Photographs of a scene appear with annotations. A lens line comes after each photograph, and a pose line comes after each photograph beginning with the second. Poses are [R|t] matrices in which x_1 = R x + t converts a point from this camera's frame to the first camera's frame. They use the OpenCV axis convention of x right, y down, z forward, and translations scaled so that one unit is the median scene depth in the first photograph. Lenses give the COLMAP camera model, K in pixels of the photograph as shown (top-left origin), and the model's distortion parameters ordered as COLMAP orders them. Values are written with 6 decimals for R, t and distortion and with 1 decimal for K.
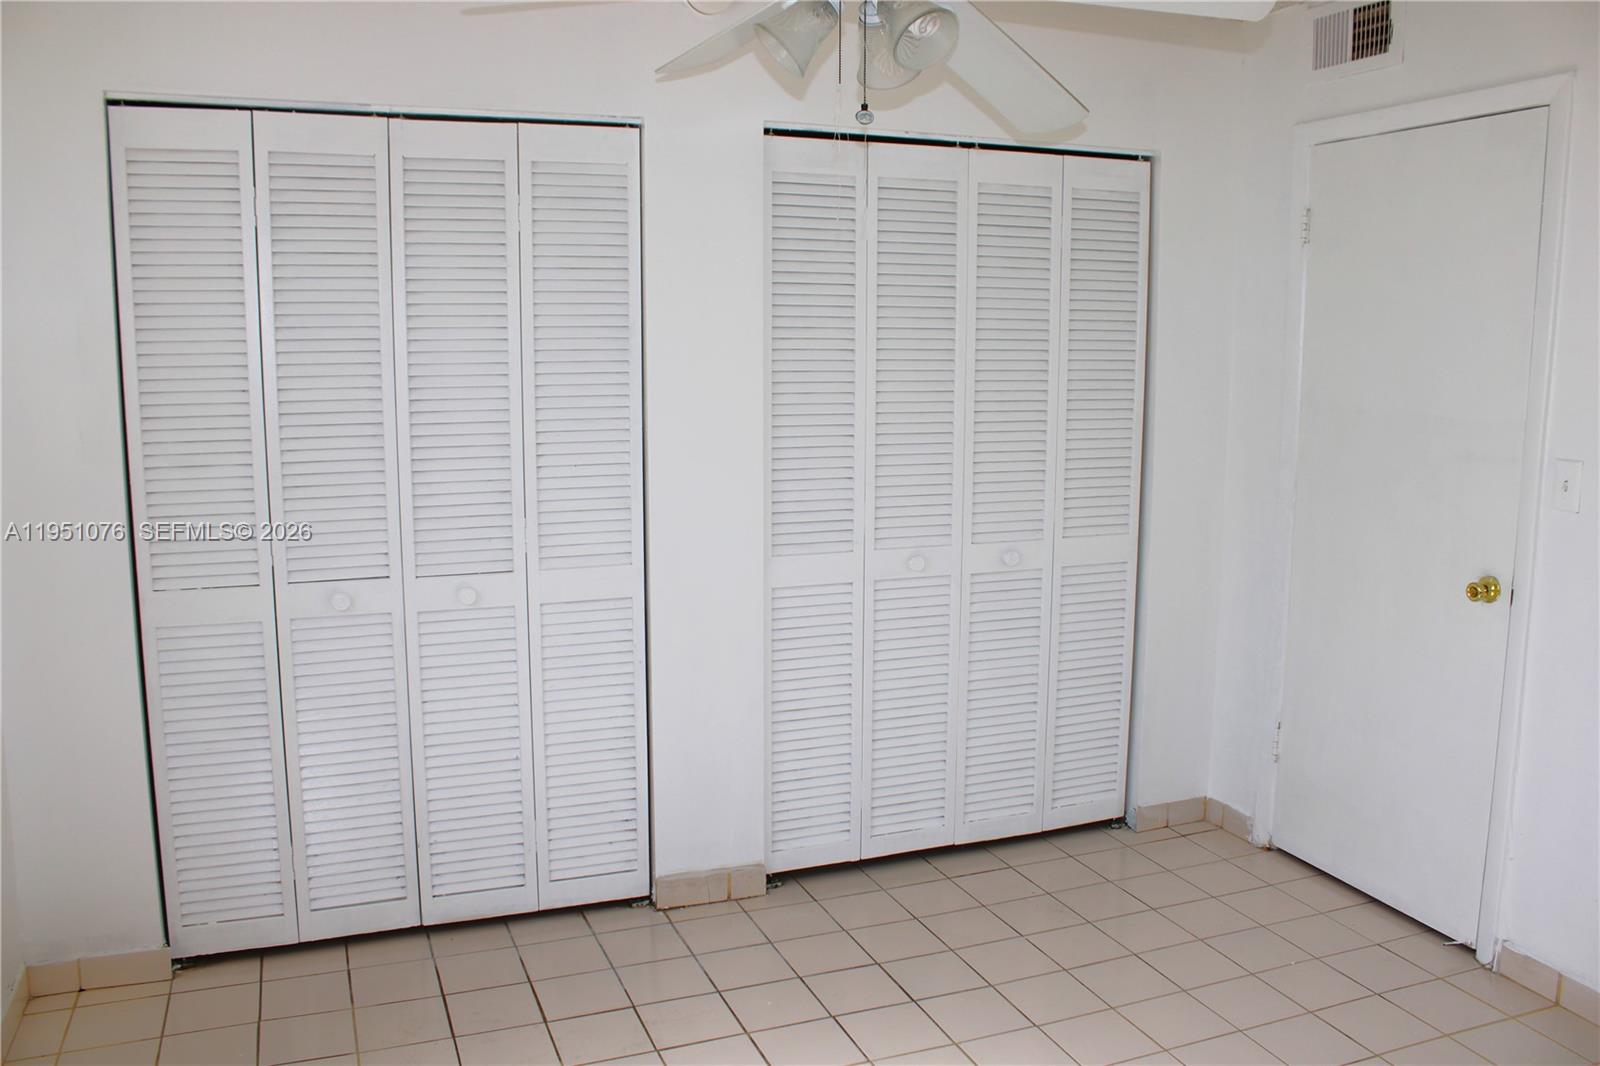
lens RADIAL K [[1344.3, 0, 800.0], [0, 1344.3, 533.0], [0, 0, 1]] dist [-0.164594, 0.196125]
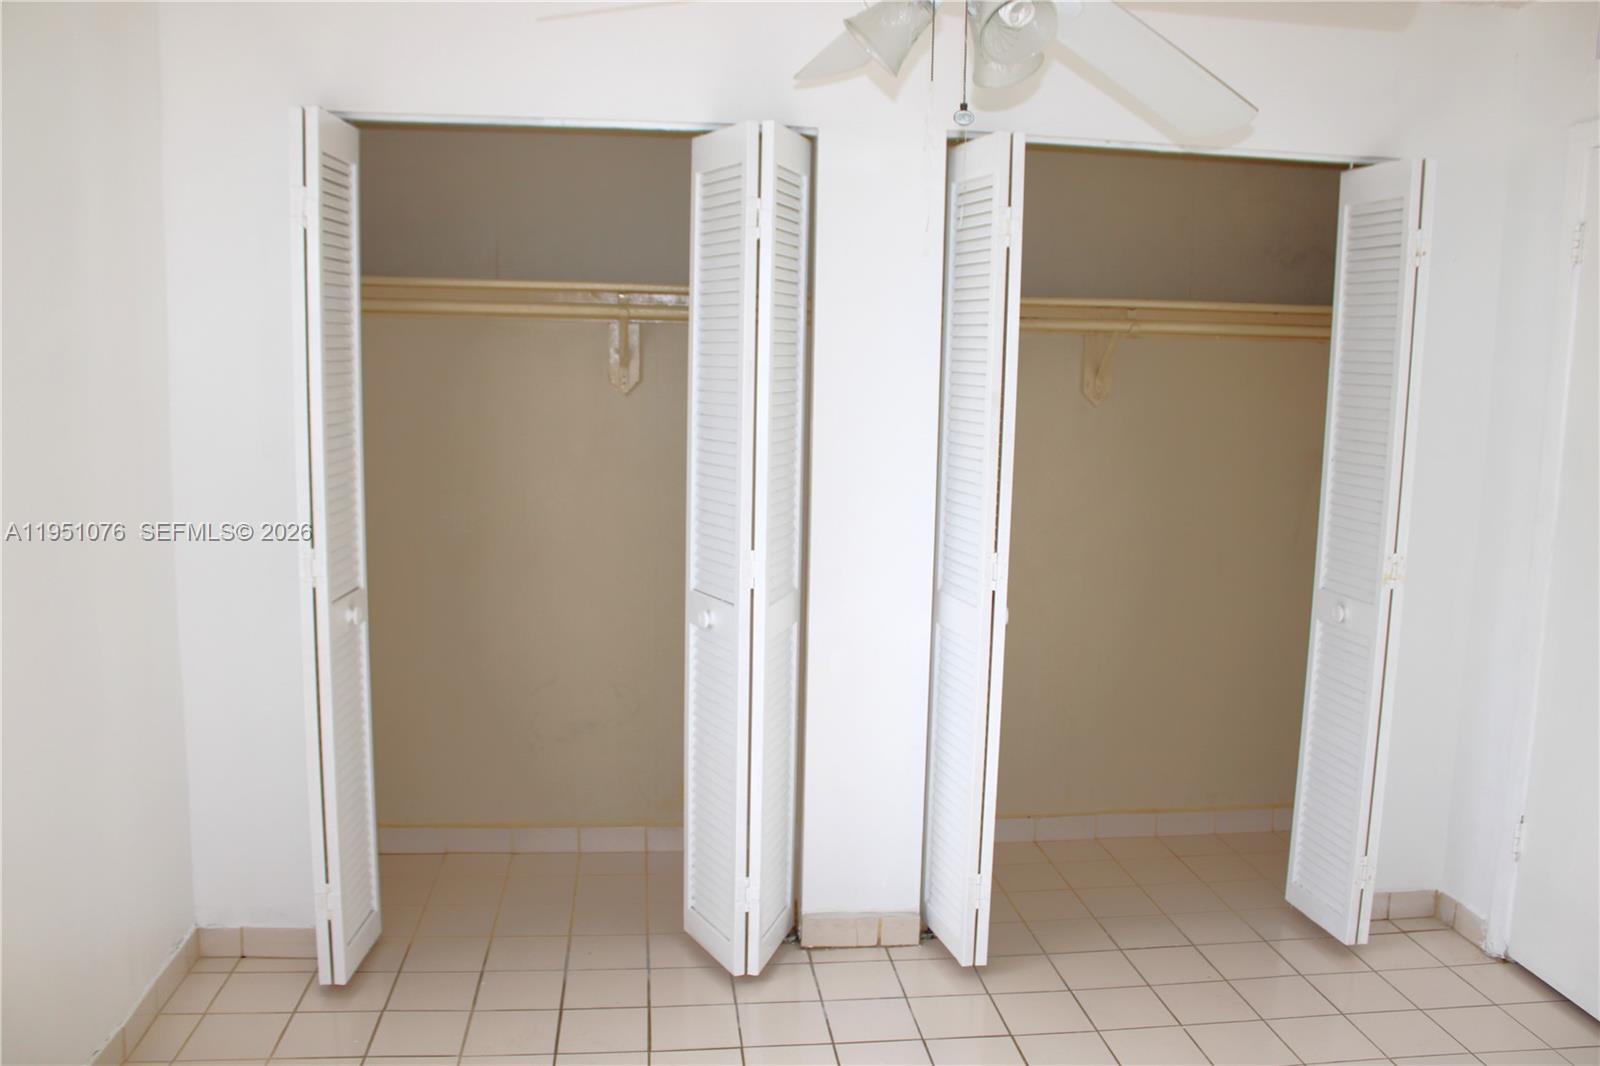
lens RADIAL K [[1344.3, 0, 800.0], [0, 1344.3, 533.0], [0, 0, 1]] dist [-0.164594, 0.196125]
pose [[0.969484, 0.051303, -0.239727, 0.105807], [-0.055538, 0.998397, -0.010940, -0.006509], [0.238782, 0.023921, 0.970779, 0.055614]]
